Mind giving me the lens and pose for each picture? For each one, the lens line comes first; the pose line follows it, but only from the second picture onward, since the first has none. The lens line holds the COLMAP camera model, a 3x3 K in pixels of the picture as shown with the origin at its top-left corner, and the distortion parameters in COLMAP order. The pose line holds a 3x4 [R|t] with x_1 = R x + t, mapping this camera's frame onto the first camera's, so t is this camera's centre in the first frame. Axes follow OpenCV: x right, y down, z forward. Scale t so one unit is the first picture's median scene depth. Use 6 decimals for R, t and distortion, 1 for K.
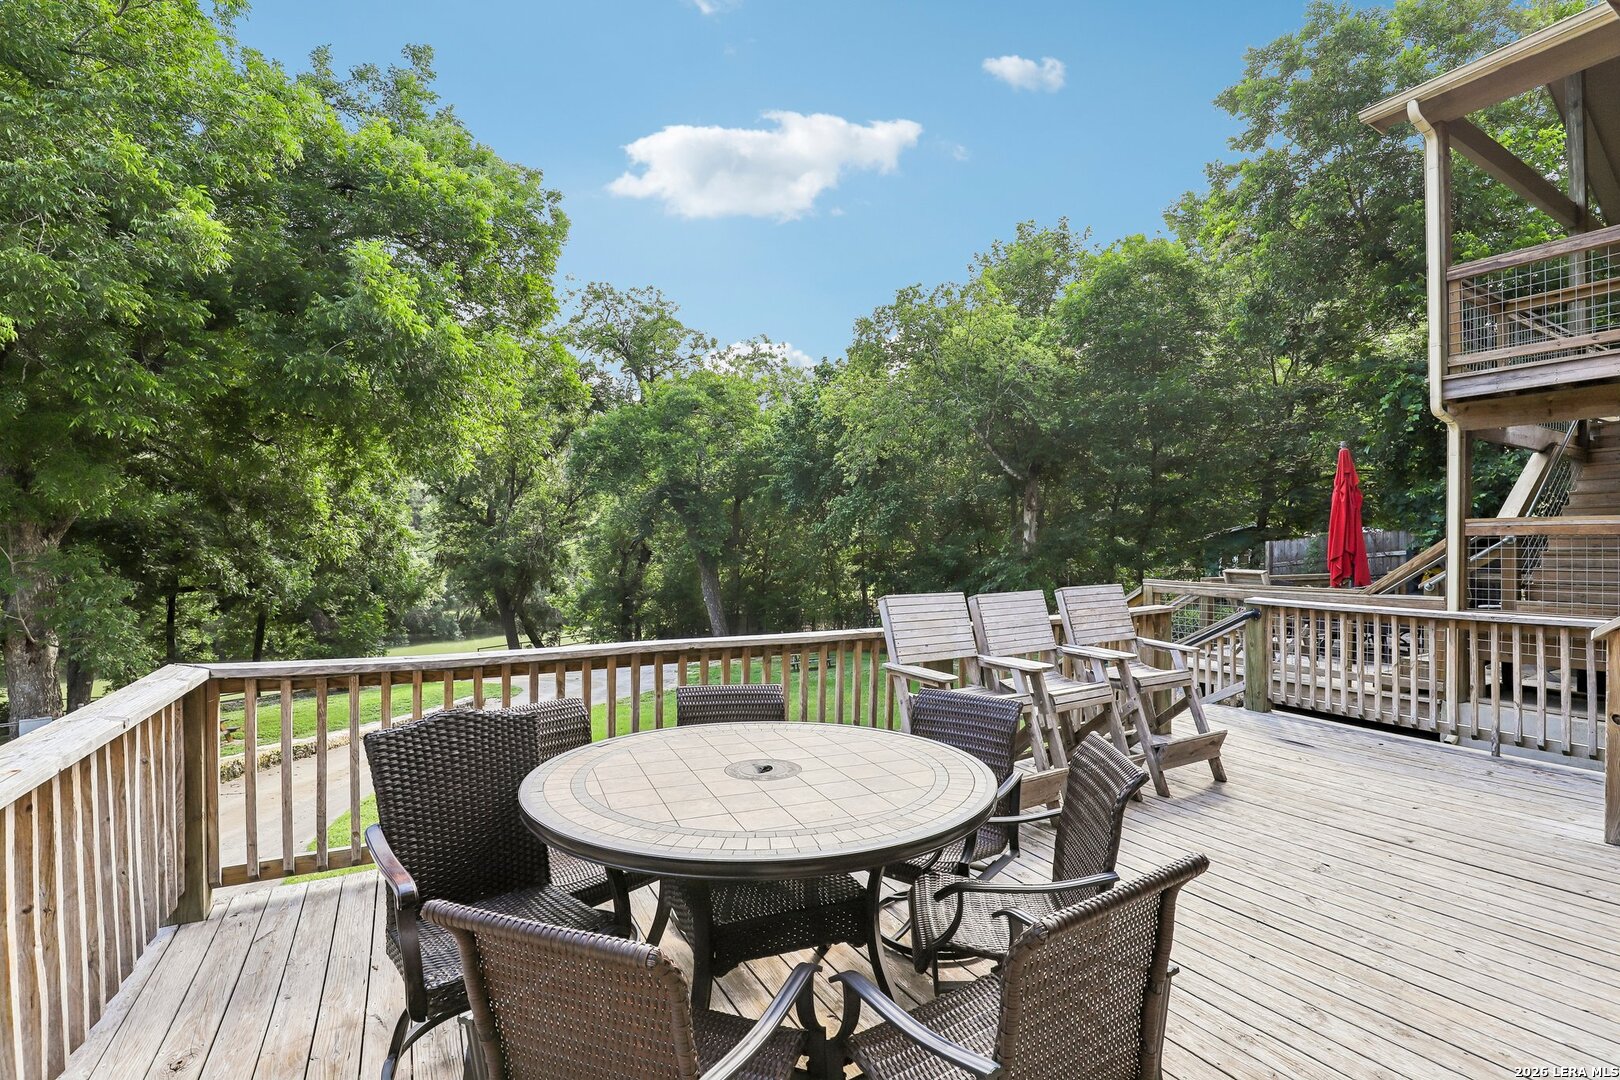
lens RADIAL K [[751.9, 0, 820.5], [0, 751.9, 542.4], [0, 0, 1]] dist [-0.038399, 0.007769]
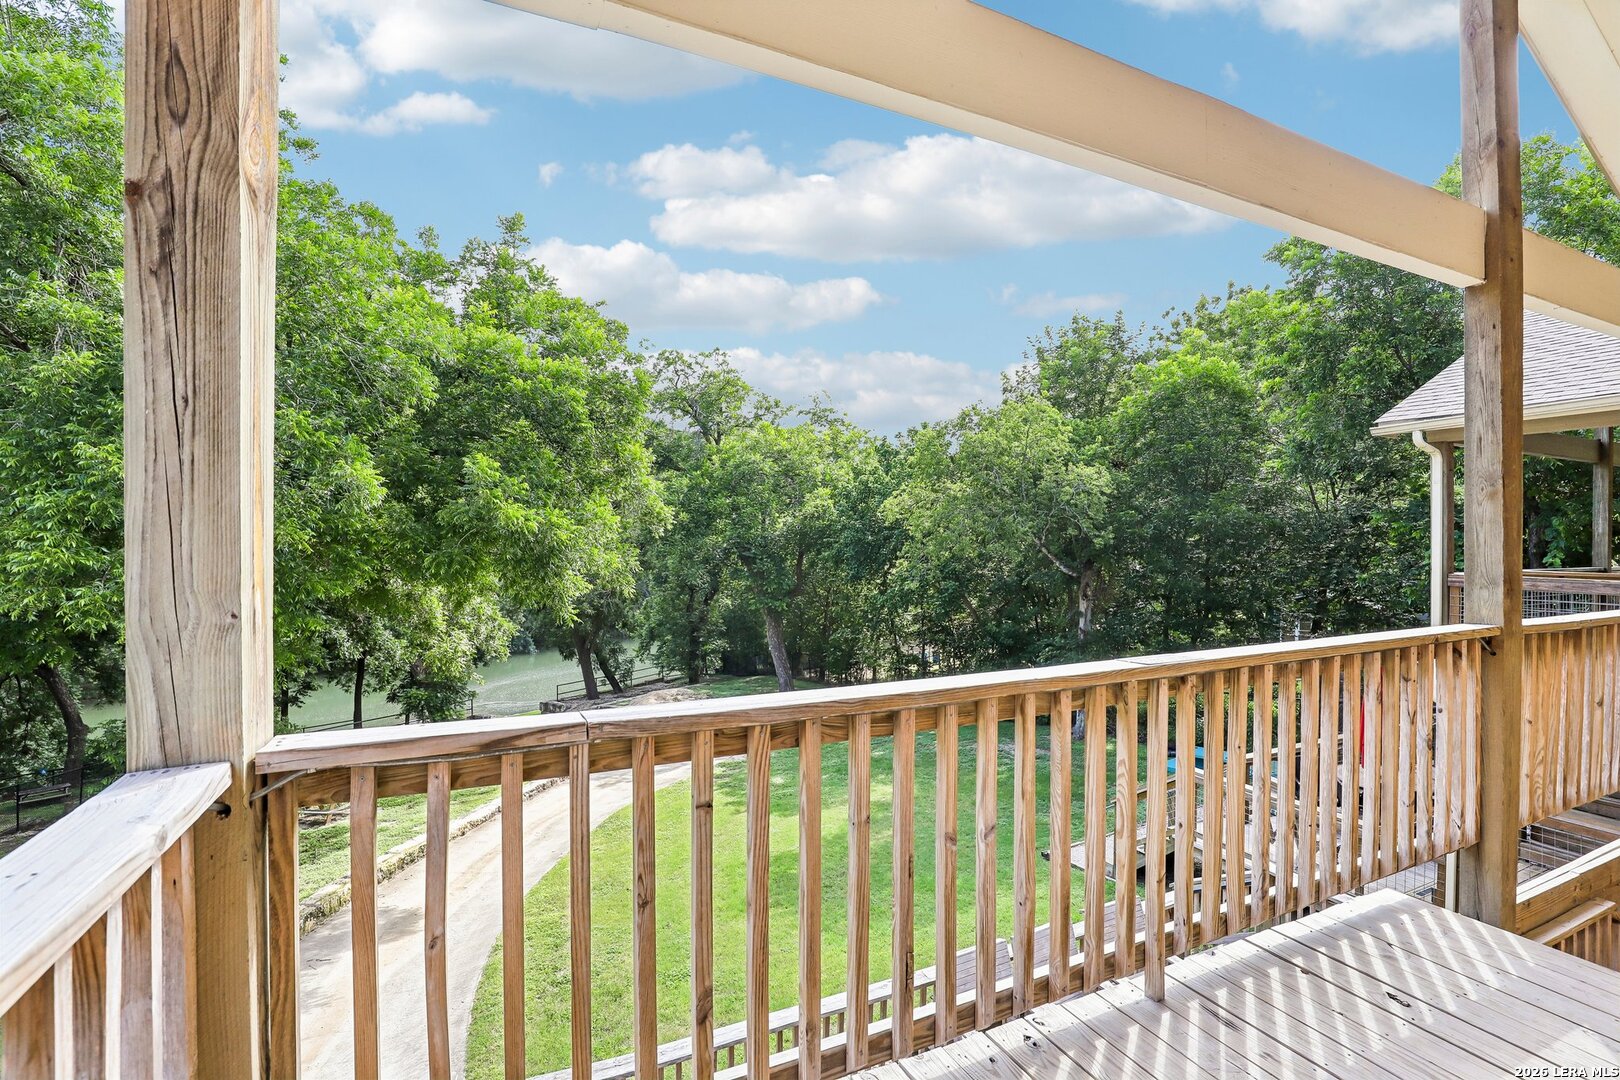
lens RADIAL K [[751.9, 0, 820.5], [0, 751.9, 542.4], [0, 0, 1]] dist [-0.038399, 0.007769]
pose [[0.997050, -0.002351, -0.076713, -0.006649], [0.002909, 0.999970, 0.007160, -0.128961], [0.076694, -0.007362, 0.997027, -0.060238]]
